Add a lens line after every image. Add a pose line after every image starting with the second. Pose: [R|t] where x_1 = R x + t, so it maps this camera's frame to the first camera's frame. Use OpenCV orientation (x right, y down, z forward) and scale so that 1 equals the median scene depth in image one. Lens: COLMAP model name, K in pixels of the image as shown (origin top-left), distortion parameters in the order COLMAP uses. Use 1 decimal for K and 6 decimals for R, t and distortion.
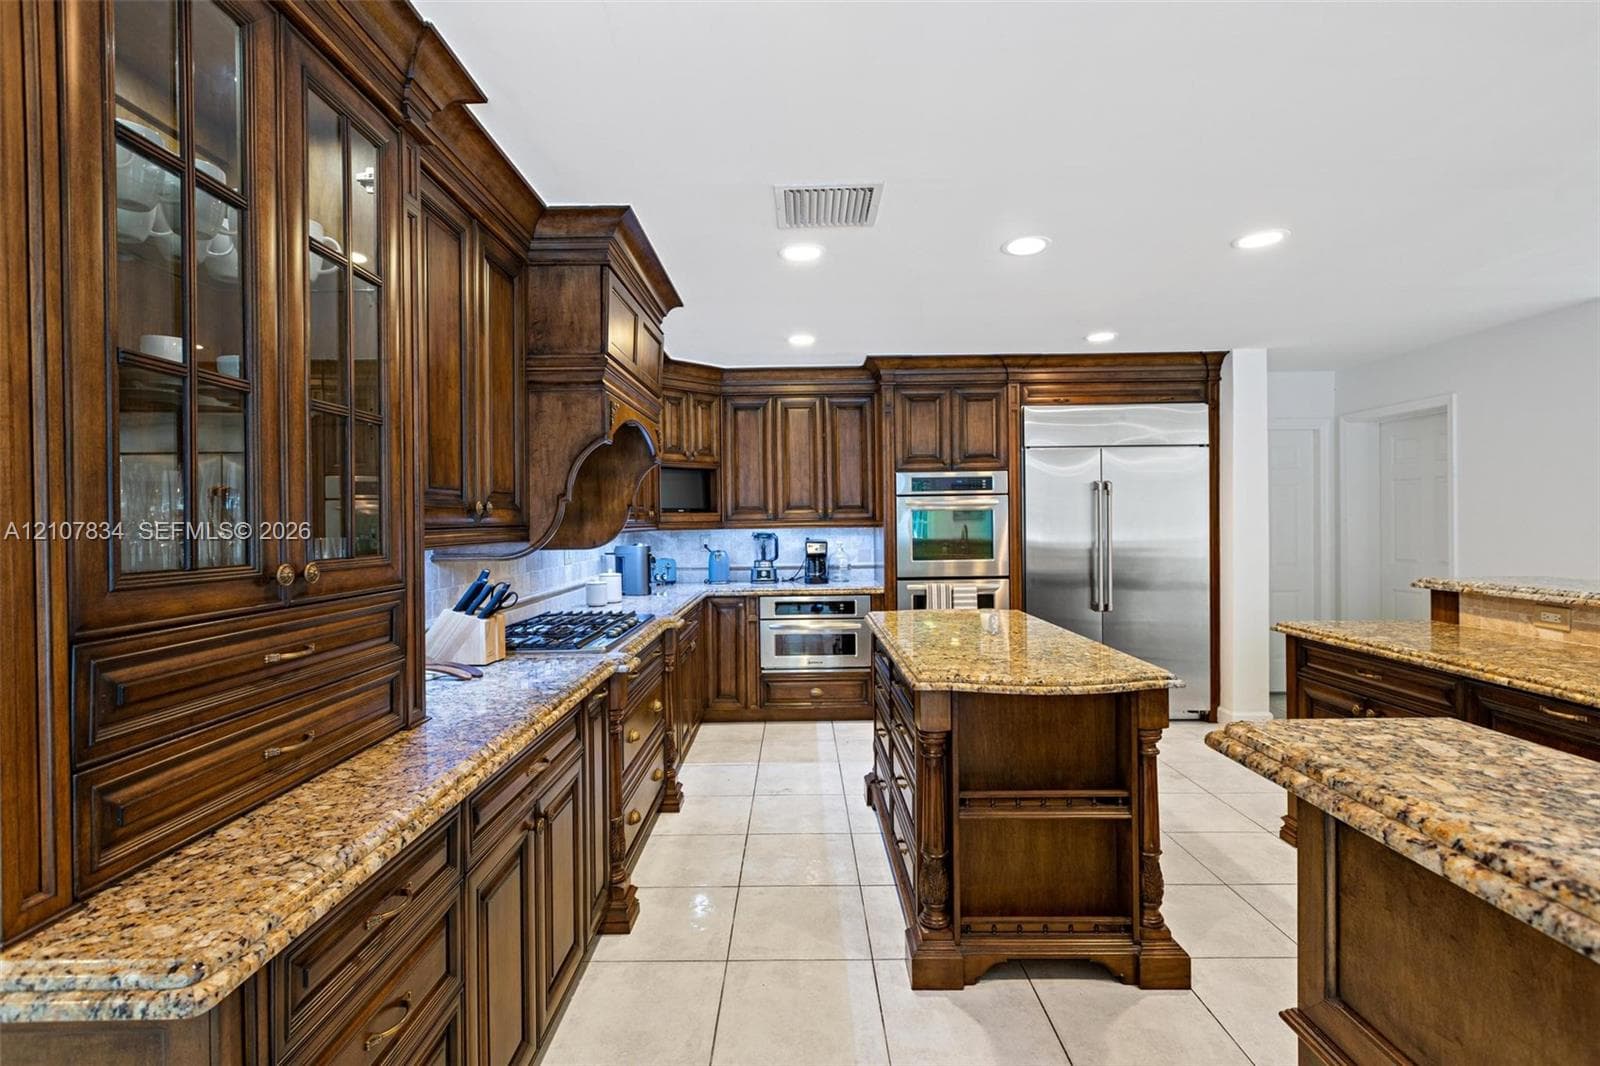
lens RADIAL K [[732.7, 0, 795.1], [0, 732.7, 521.3], [0, 0, 1]] dist [0.005622, 0.000766]
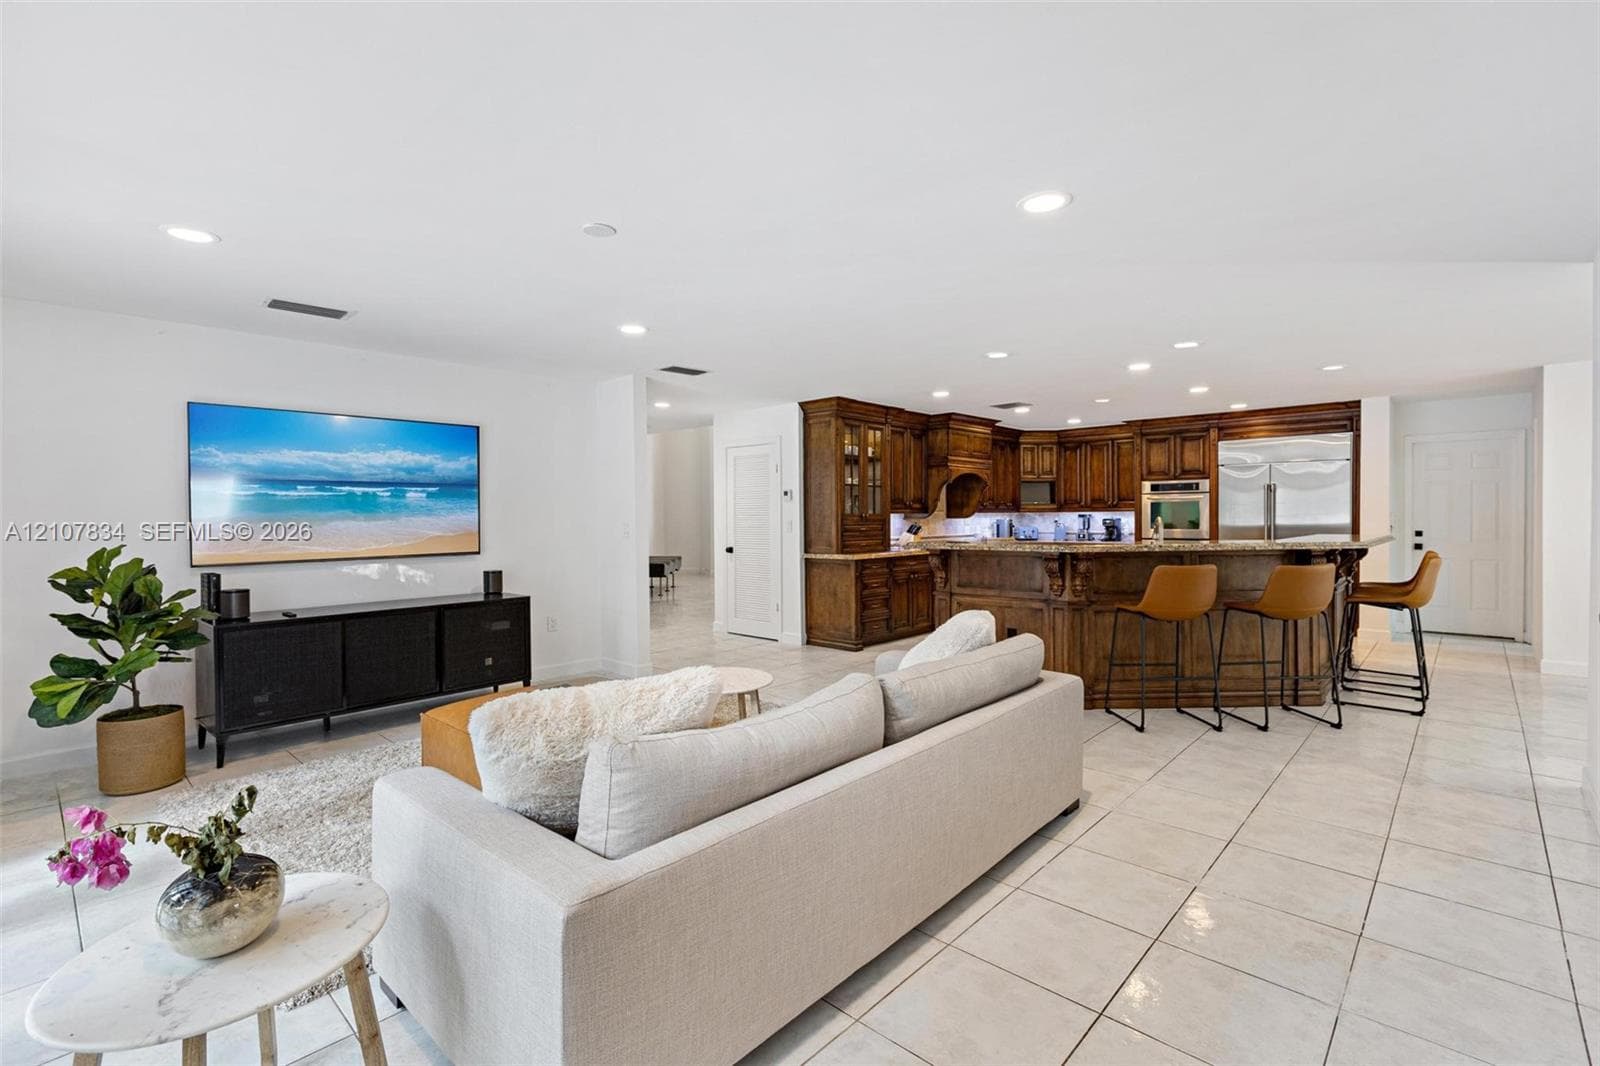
lens RADIAL K [[732.7, 0, 796.3], [0, 732.7, 531.9], [0, 0, 1]] dist [0.005622, 0.000766]
pose [[0.735876, 0.020818, -0.676796, 0.754414], [-0.001488, 0.999575, 0.029129, 0.008027], [0.677115, -0.020429, 0.735594, -0.965672]]
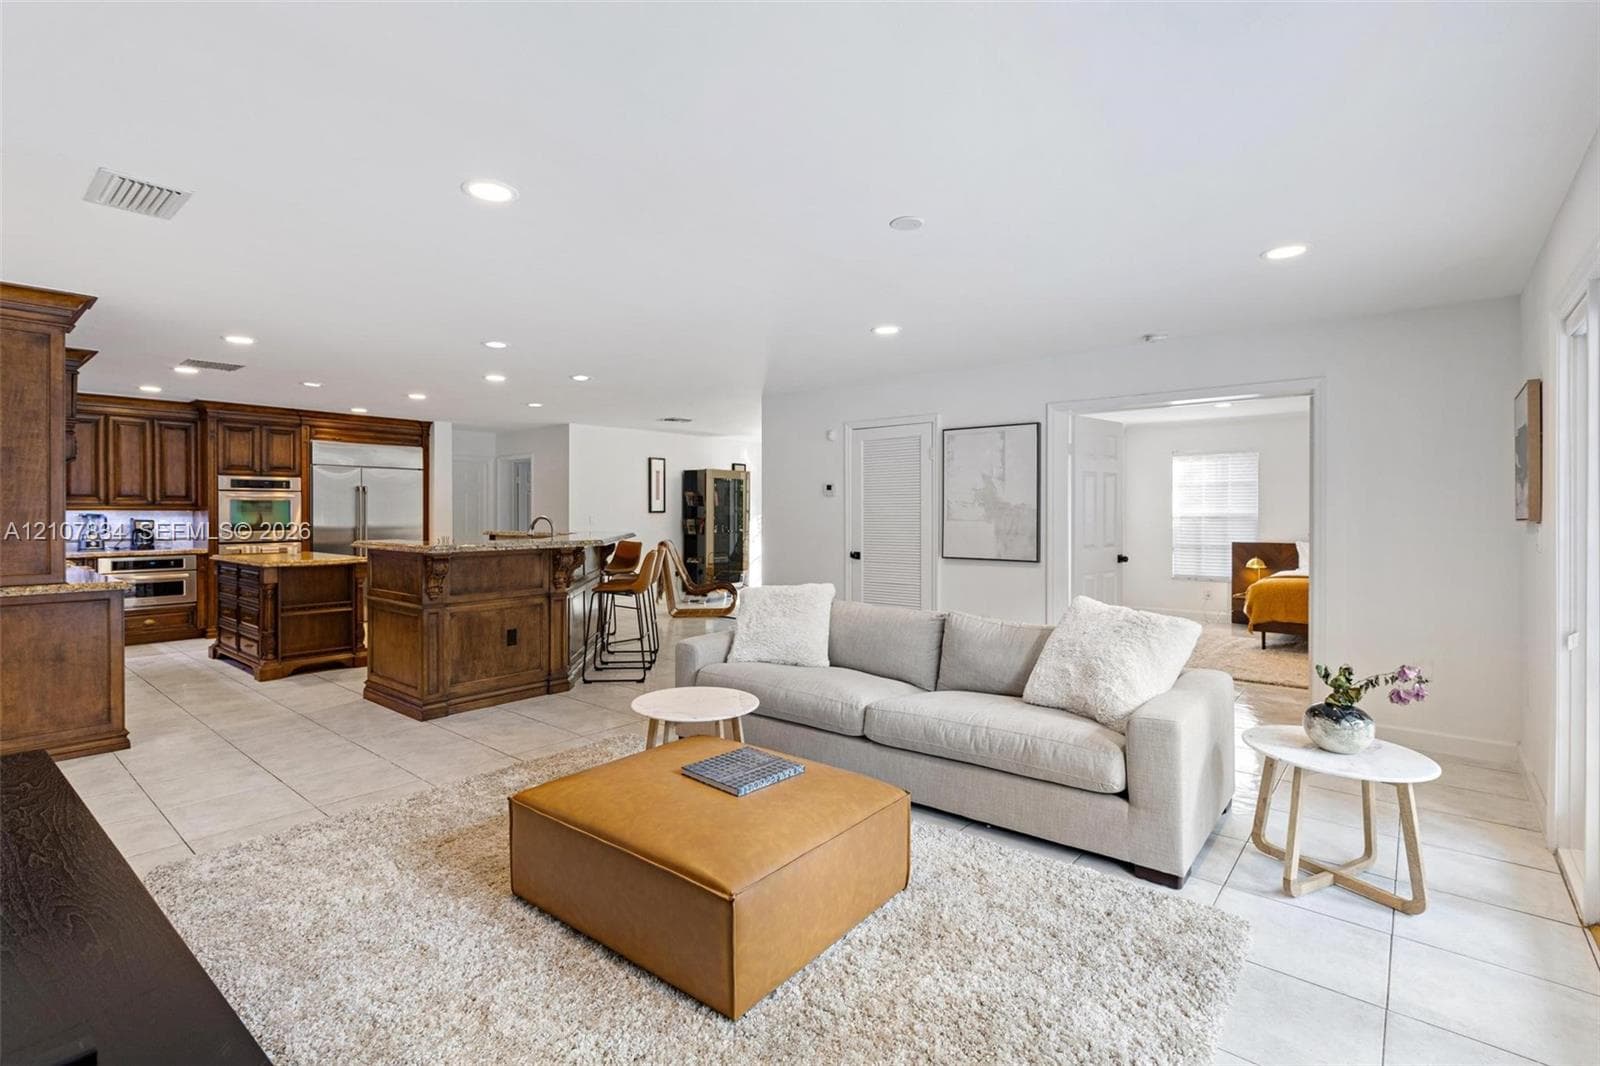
lens RADIAL K [[732.7, 0, 783.1], [0, 732.7, 522.0], [0, 0, 1]] dist [0.005622, 0.000766]
pose [[0.645426, 0.004521, 0.763810, -0.281570], [-0.006740, 0.999977, -0.000223, 0.025069], [-0.763793, -0.005004, 0.645442, -0.929527]]
